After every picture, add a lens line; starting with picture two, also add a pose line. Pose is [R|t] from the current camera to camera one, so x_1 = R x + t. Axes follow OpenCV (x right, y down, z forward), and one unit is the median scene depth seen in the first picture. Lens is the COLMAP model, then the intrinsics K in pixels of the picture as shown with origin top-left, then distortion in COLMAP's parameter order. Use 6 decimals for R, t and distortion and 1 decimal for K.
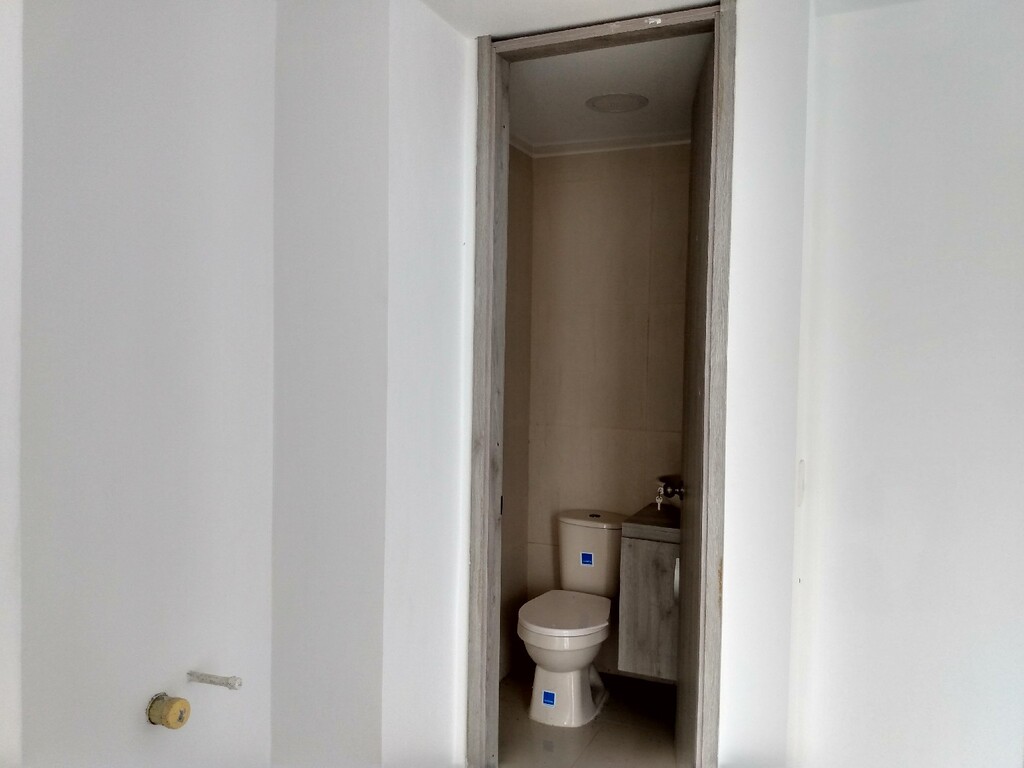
lens RADIAL K [[781.7, 0, 512.0], [0, 781.7, 384.0], [0, 0, 1]] dist [-0.007493, -0.006008]
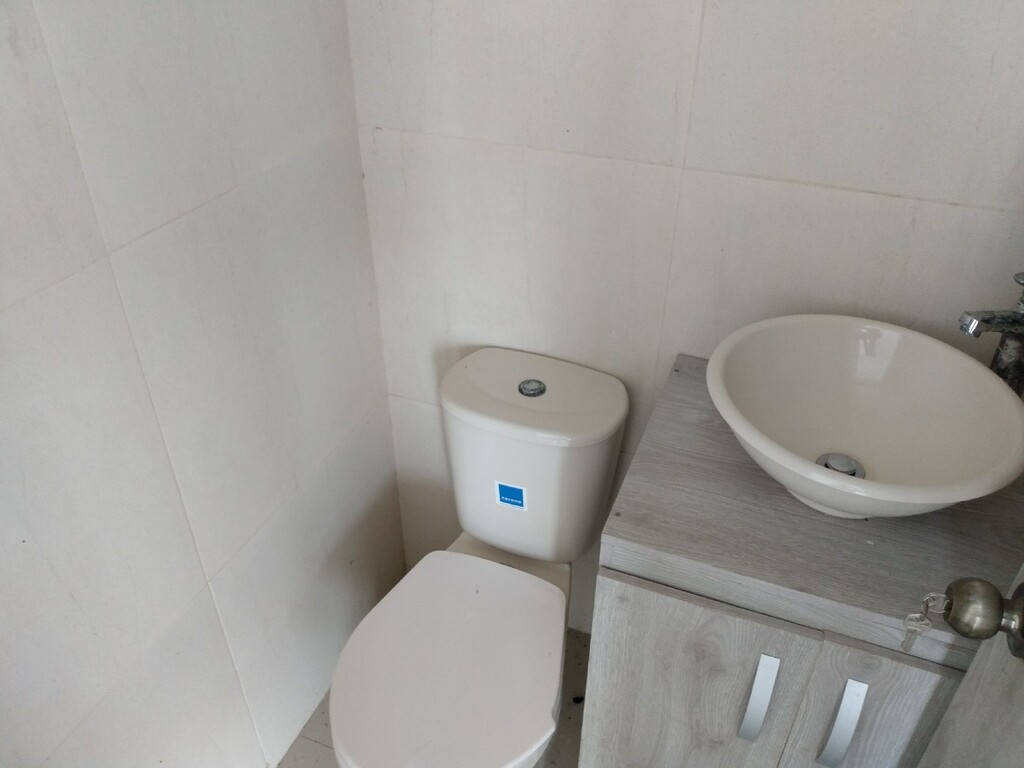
lens RADIAL K [[781.7, 0, 512.0], [0, 781.7, 384.0], [0, 0, 1]] dist [-0.007493, -0.006008]
pose [[0.999171, -0.034070, 0.022267, 0.100170], [0.016821, 0.843850, 0.536316, -0.048450], [-0.037062, -0.535497, 0.843724, 0.772432]]
